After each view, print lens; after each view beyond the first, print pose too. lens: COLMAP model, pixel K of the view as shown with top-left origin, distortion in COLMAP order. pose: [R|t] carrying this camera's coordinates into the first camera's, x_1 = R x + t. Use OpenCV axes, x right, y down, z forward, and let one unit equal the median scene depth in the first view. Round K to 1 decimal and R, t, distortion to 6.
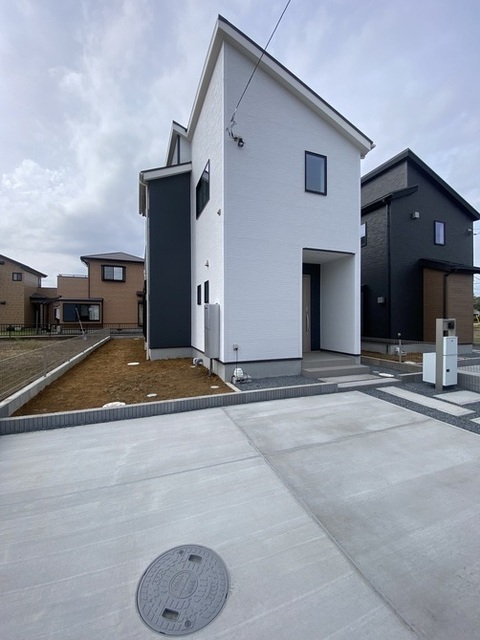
lens RADIAL K [[257.4, 0, 239.3], [0, 257.4, 318.4], [0, 0, 1]] dist [0.002514, -0.011143]
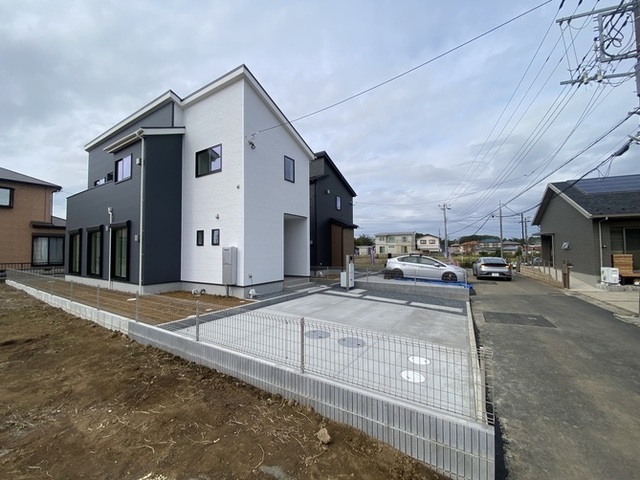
lens RADIAL K [[250.7, 0, 320.8], [0, 250.7, 243.4], [0, 0, 1]] dist [-0.000010, -0.000095]
pose [[0.799423, 0.011281, 0.600663, -0.495565], [0.008544, 0.999509, -0.030143, -0.028551], [-0.600708, 0.029229, 0.798934, -0.398901]]
